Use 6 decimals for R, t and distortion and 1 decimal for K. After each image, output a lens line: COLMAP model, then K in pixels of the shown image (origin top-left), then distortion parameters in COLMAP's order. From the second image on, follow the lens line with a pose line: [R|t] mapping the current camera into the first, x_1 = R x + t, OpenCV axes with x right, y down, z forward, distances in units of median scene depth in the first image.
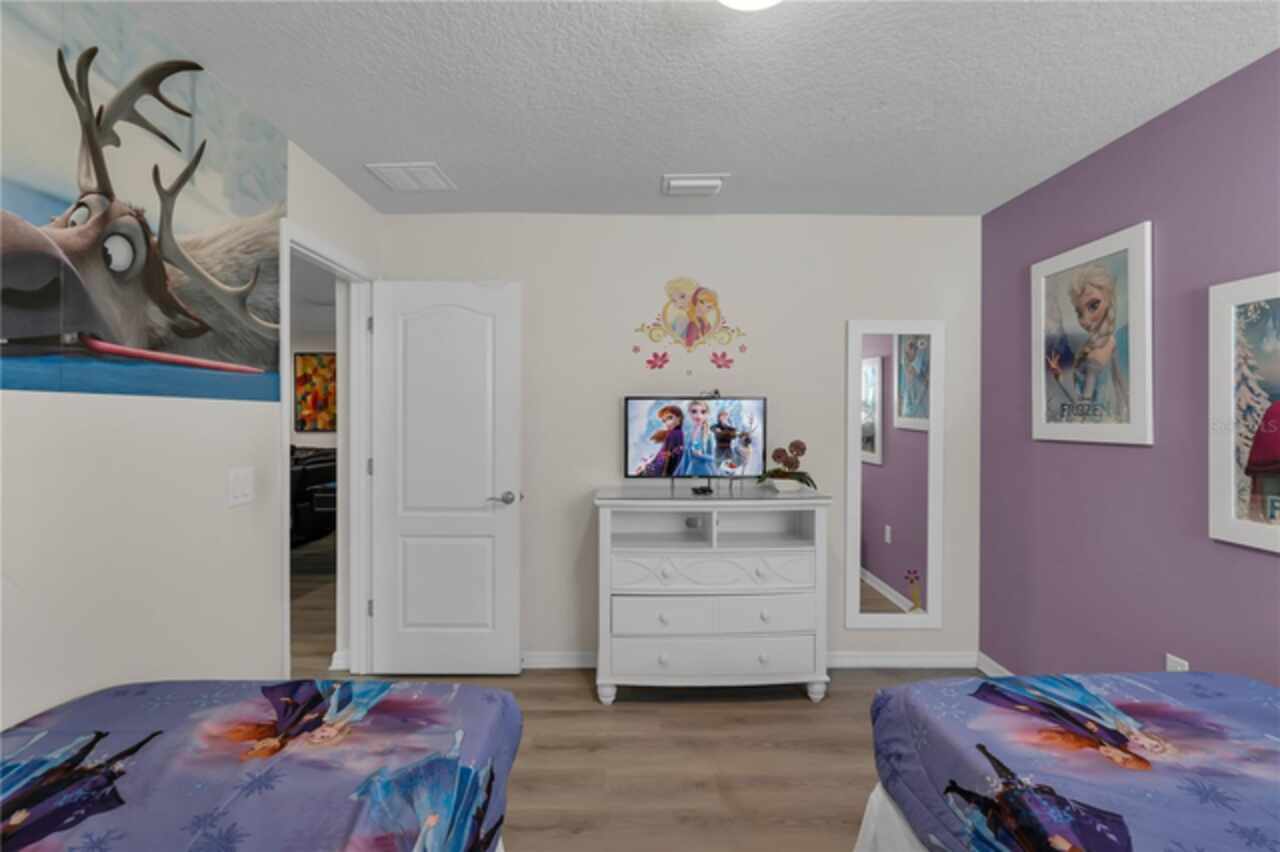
lens RADIAL K [[573.3, 0, 640.0], [0, 573.3, 426.0], [0, 0, 1]] dist [-0.017499, -0.000011]
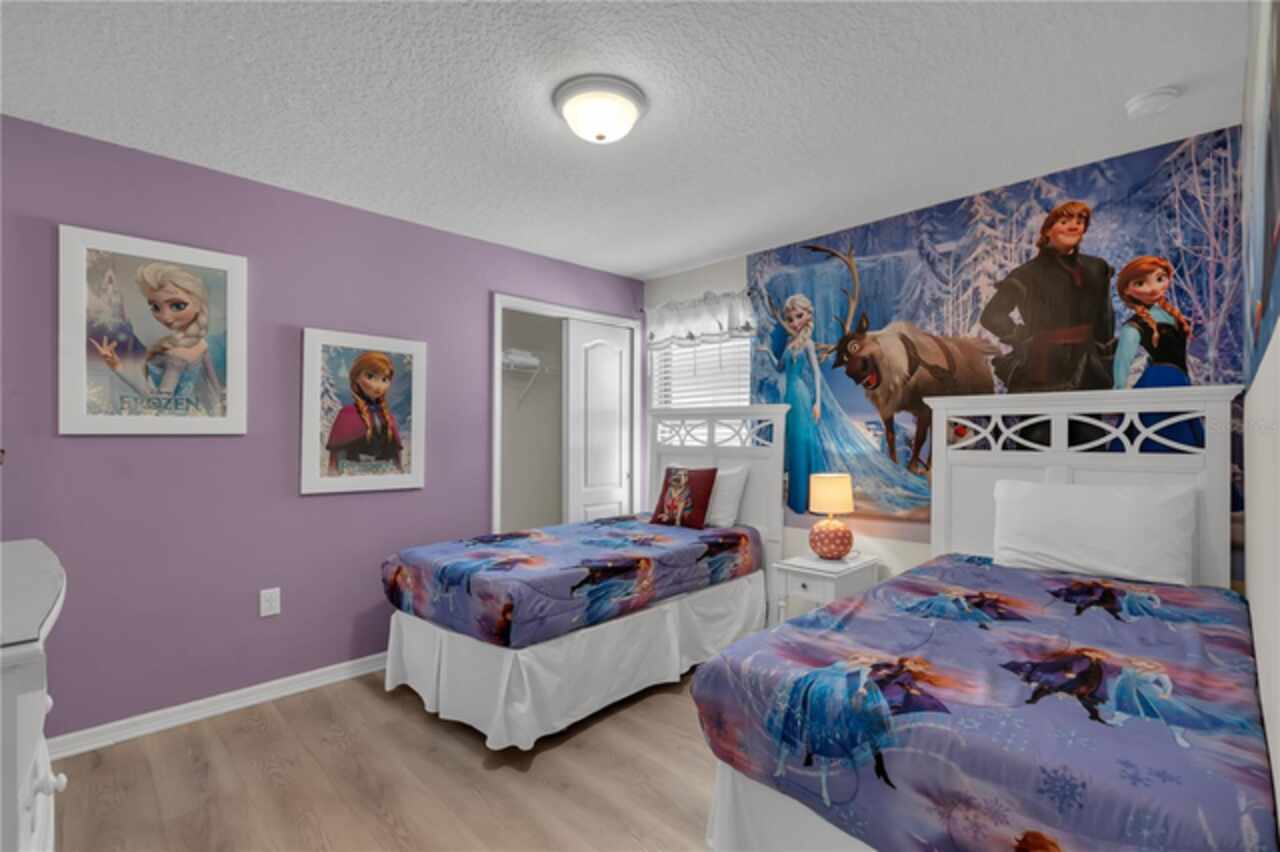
lens RADIAL K [[573.3, 0, 640.0], [0, 573.3, 426.0], [0, 0, 1]] dist [-0.017499, -0.000011]
pose [[-0.689807, -0.004217, 0.723981, -0.579772], [-0.000648, 0.999986, 0.005207, 0.006978], [-0.723993, 0.003123, -0.689801, 1.135703]]
